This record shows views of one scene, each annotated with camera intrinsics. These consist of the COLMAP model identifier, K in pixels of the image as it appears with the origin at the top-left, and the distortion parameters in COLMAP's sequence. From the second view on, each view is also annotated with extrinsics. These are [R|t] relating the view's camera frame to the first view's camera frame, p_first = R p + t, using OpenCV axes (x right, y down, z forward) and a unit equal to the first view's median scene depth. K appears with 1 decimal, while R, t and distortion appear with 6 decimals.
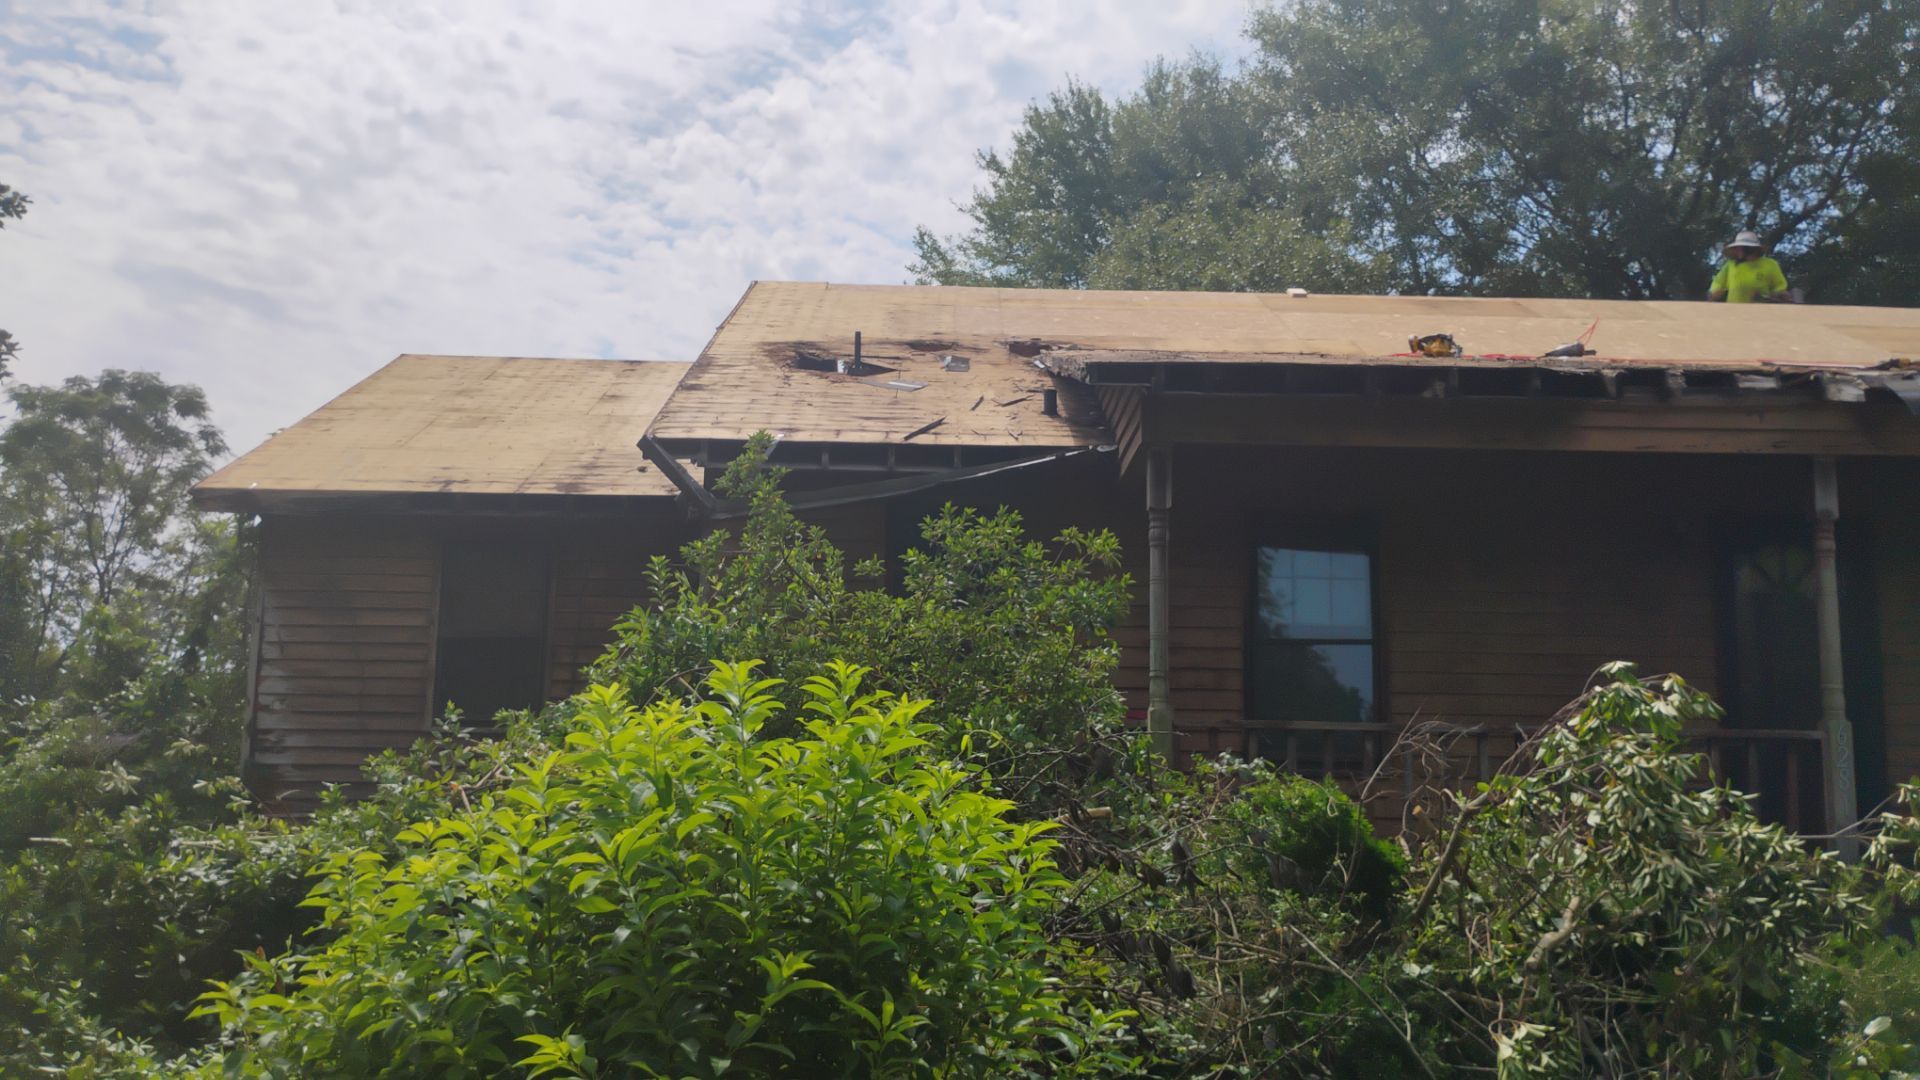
lens RADIAL K [[1557.1, 0, 940.0], [0, 1557.1, 523.1], [0, 0, 1]] dist [0.051567, -0.063425]
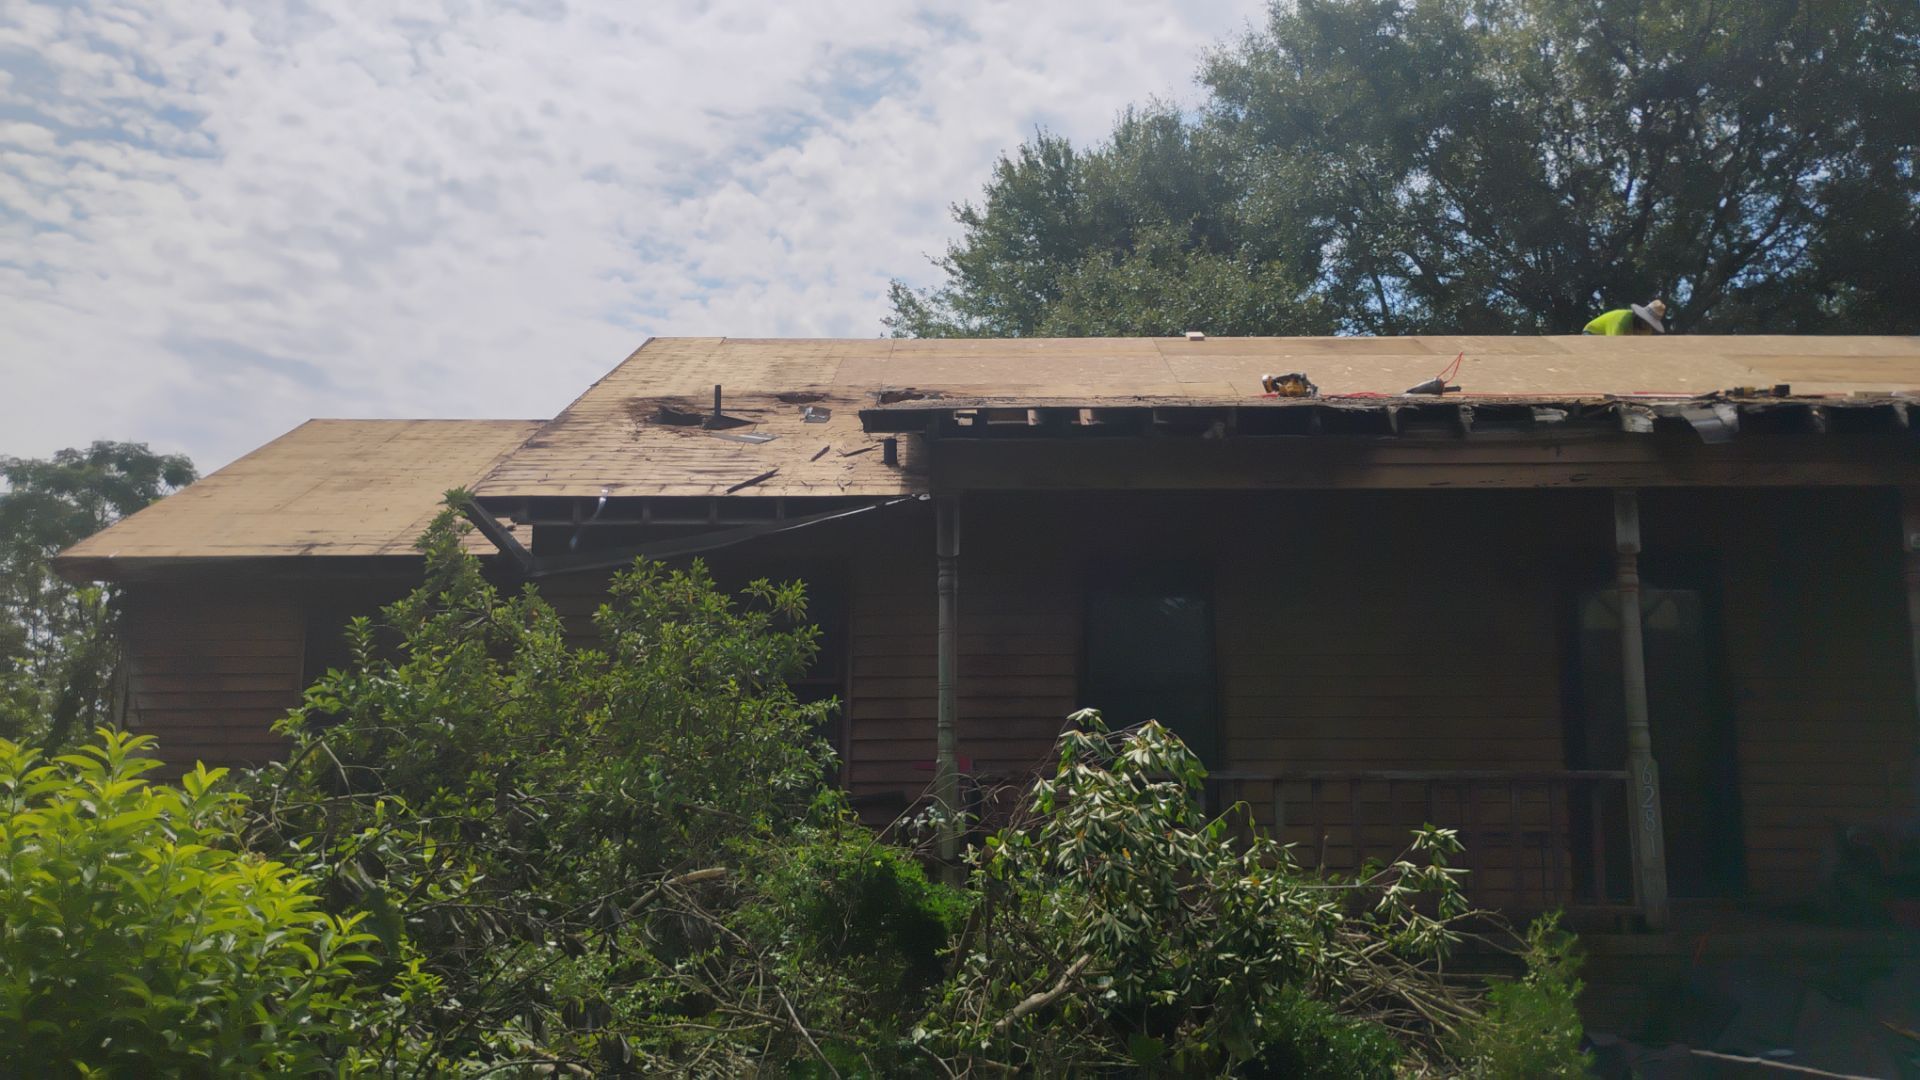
lens RADIAL K [[1557.1, 0, 942.7], [0, 1557.1, 527.8], [0, 0, 1]] dist [0.051567, -0.063425]
pose [[0.999482, -0.022538, -0.022994, 0.038818], [0.021842, 0.999310, -0.030053, 0.000423], [0.023655, 0.029536, 0.999284, 0.003629]]
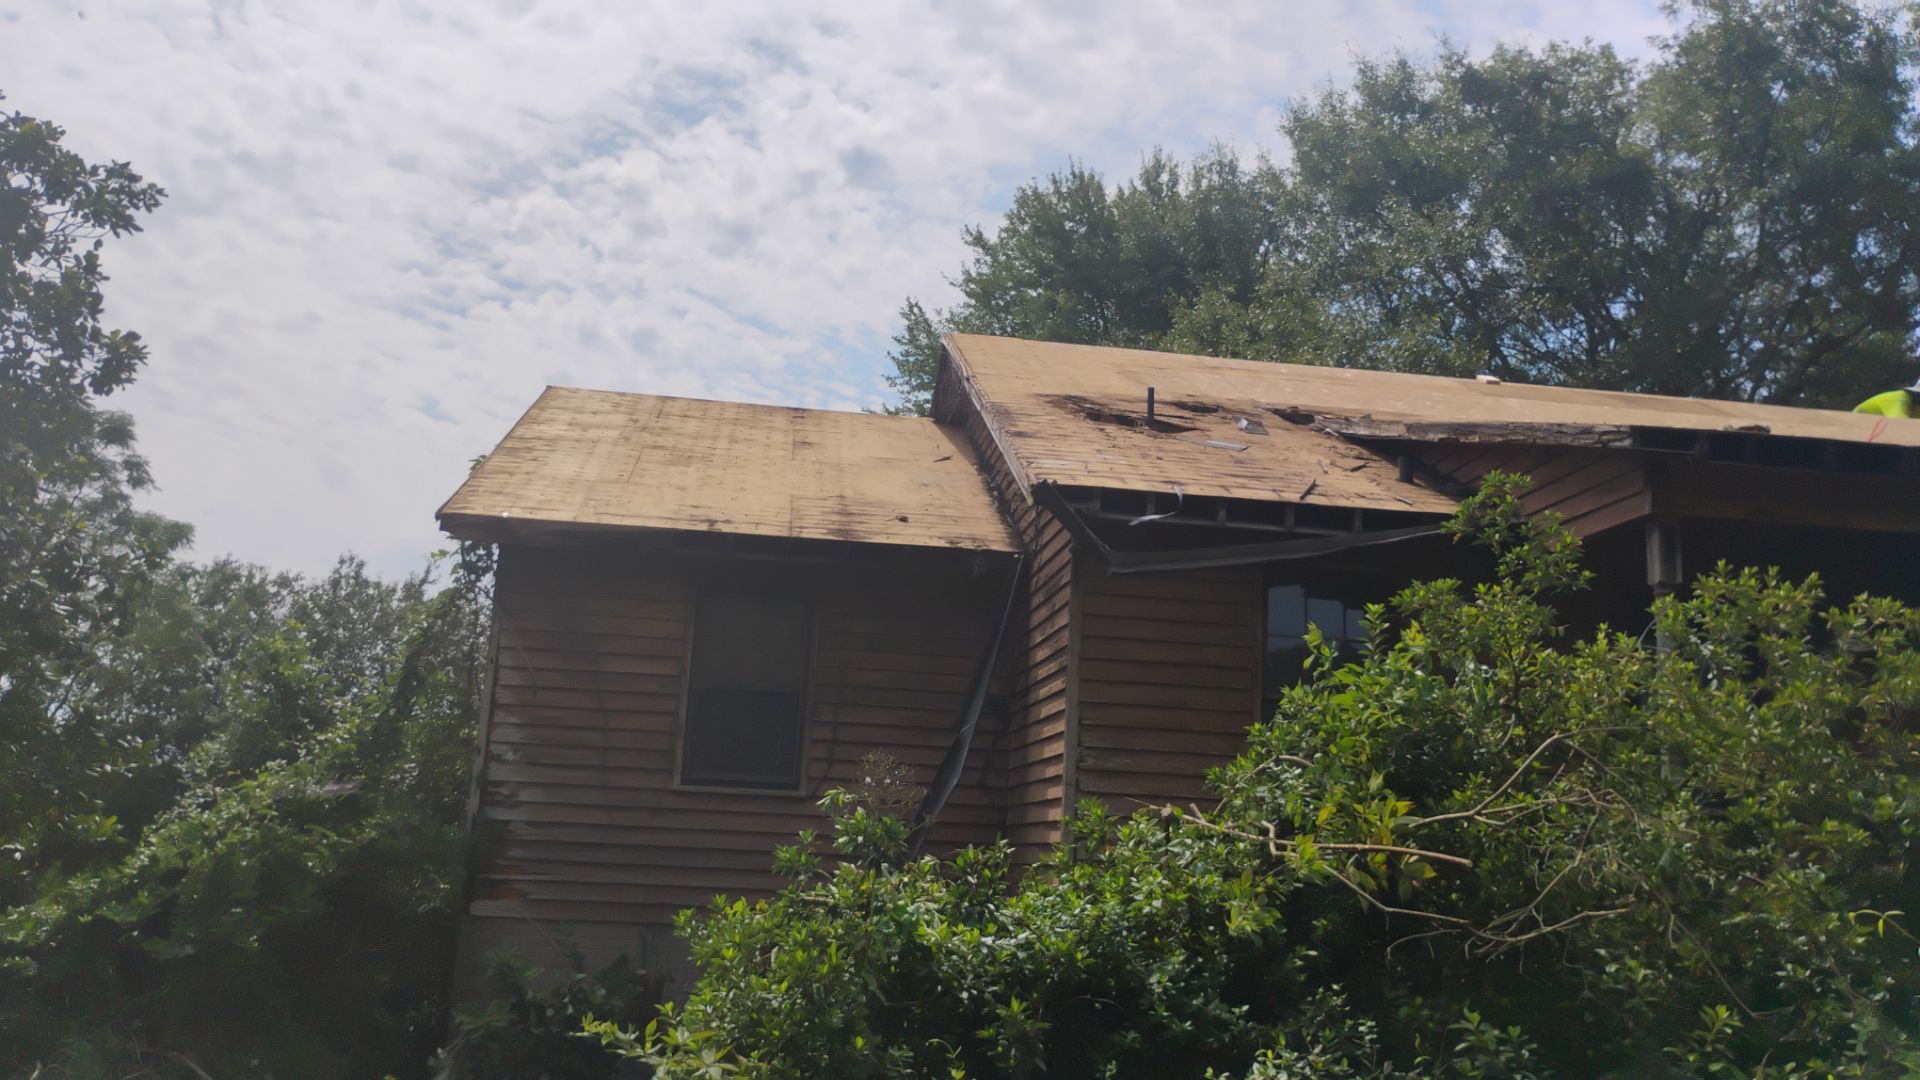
lens RADIAL K [[1557.1, 0, 921.5], [0, 1557.1, 506.4], [0, 0, 1]] dist [0.051567, -0.063425]
pose [[0.993491, 0.056483, 0.098924, -0.098168], [-0.050094, 0.996567, -0.065919, 0.007019], [-0.102307, 0.060534, 0.992909, 0.023952]]
